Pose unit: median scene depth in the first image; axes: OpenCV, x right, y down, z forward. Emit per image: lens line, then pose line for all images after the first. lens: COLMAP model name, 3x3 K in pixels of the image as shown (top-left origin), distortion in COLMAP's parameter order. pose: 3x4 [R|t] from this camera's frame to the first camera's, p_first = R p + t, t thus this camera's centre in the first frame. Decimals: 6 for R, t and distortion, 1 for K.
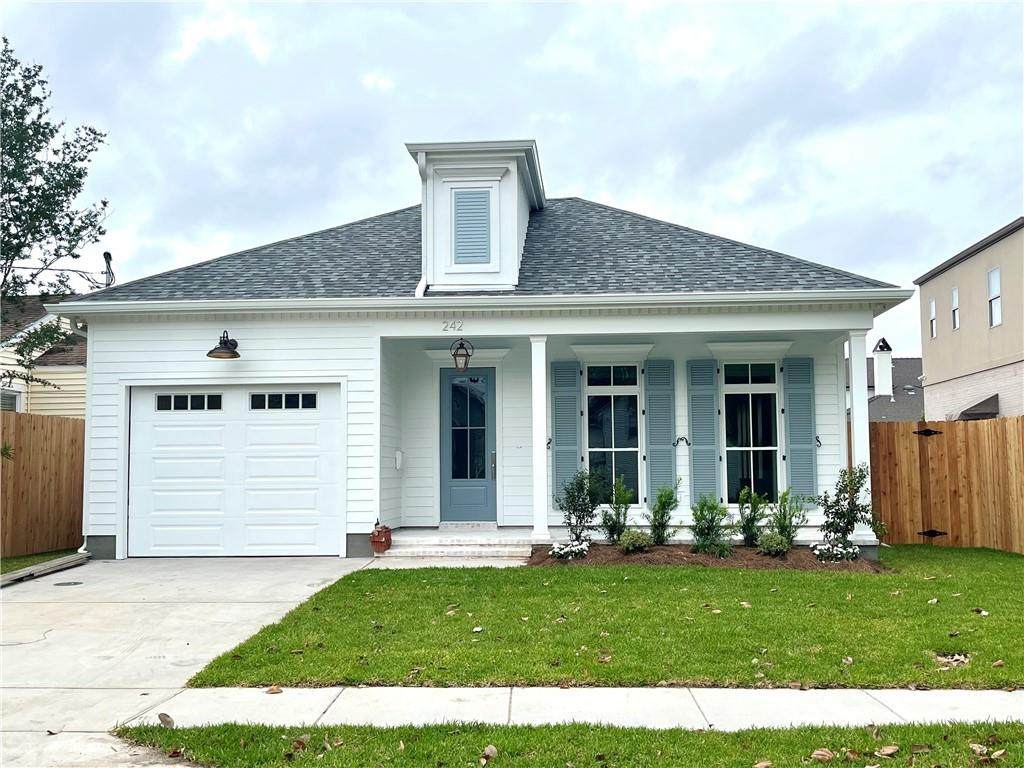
lens RADIAL K [[1067.3, 0, 509.2], [0, 1067.3, 379.9], [0, 0, 1]] dist [0.059406, 0.000000]
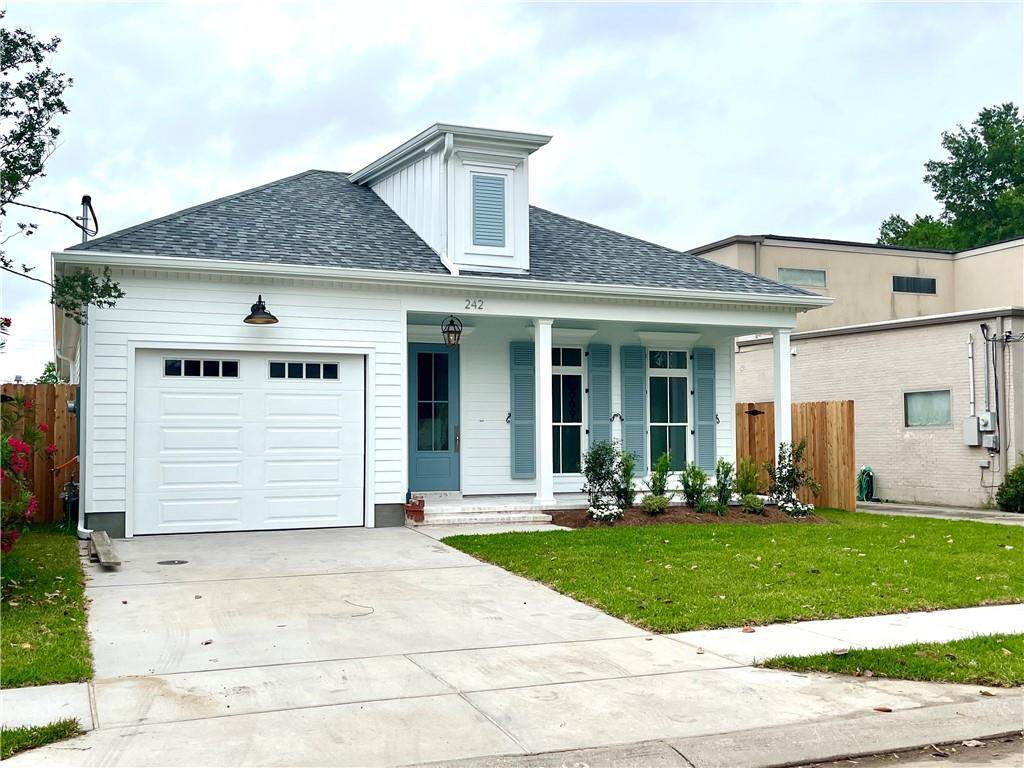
lens RADIAL K [[1067.3, 0, 510.5], [0, 1067.3, 389.3], [0, 0, 1]] dist [0.059406, 0.000000]
pose [[0.893836, 0.025722, 0.447656, -0.476411], [-0.040319, 0.998920, 0.023107, 0.006769], [-0.446578, -0.038703, 0.893907, 0.044763]]
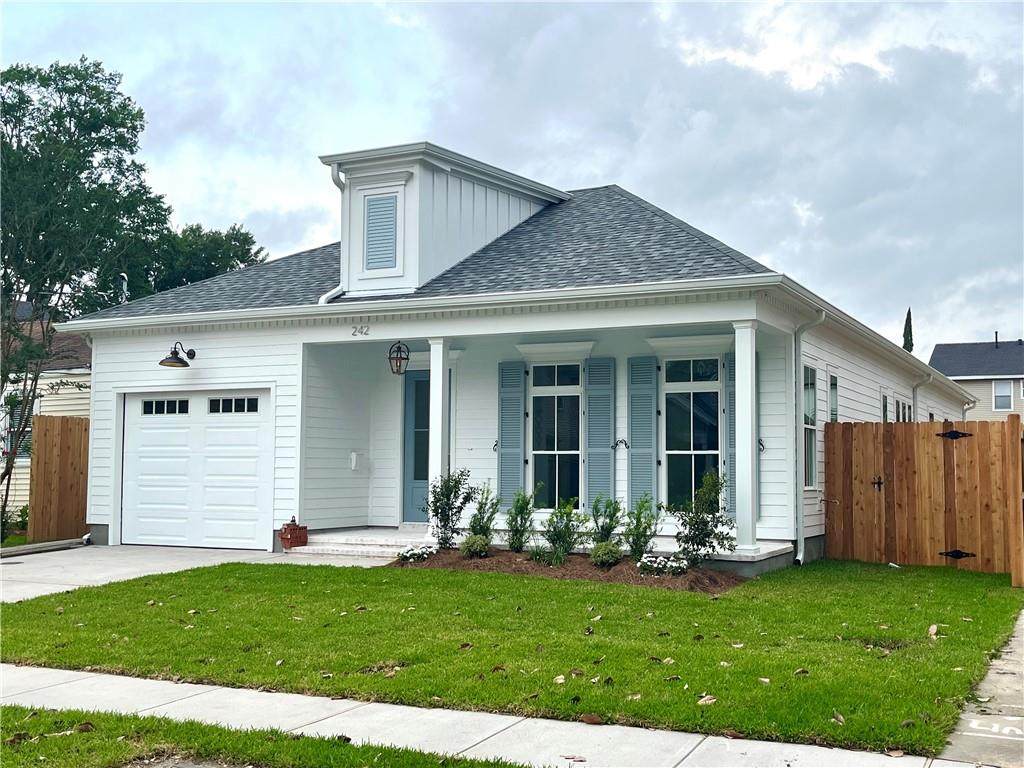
lens RADIAL K [[1174.1, 0, 514.4], [0, 1174.1, 384.6], [0, 0, 1]] dist [0.054776, 0.000000]
pose [[0.921073, -0.014578, -0.389116, 0.509913], [0.019095, 0.999788, 0.007743, -0.004800], [0.388921, -0.014562, 0.921156, 0.016934]]
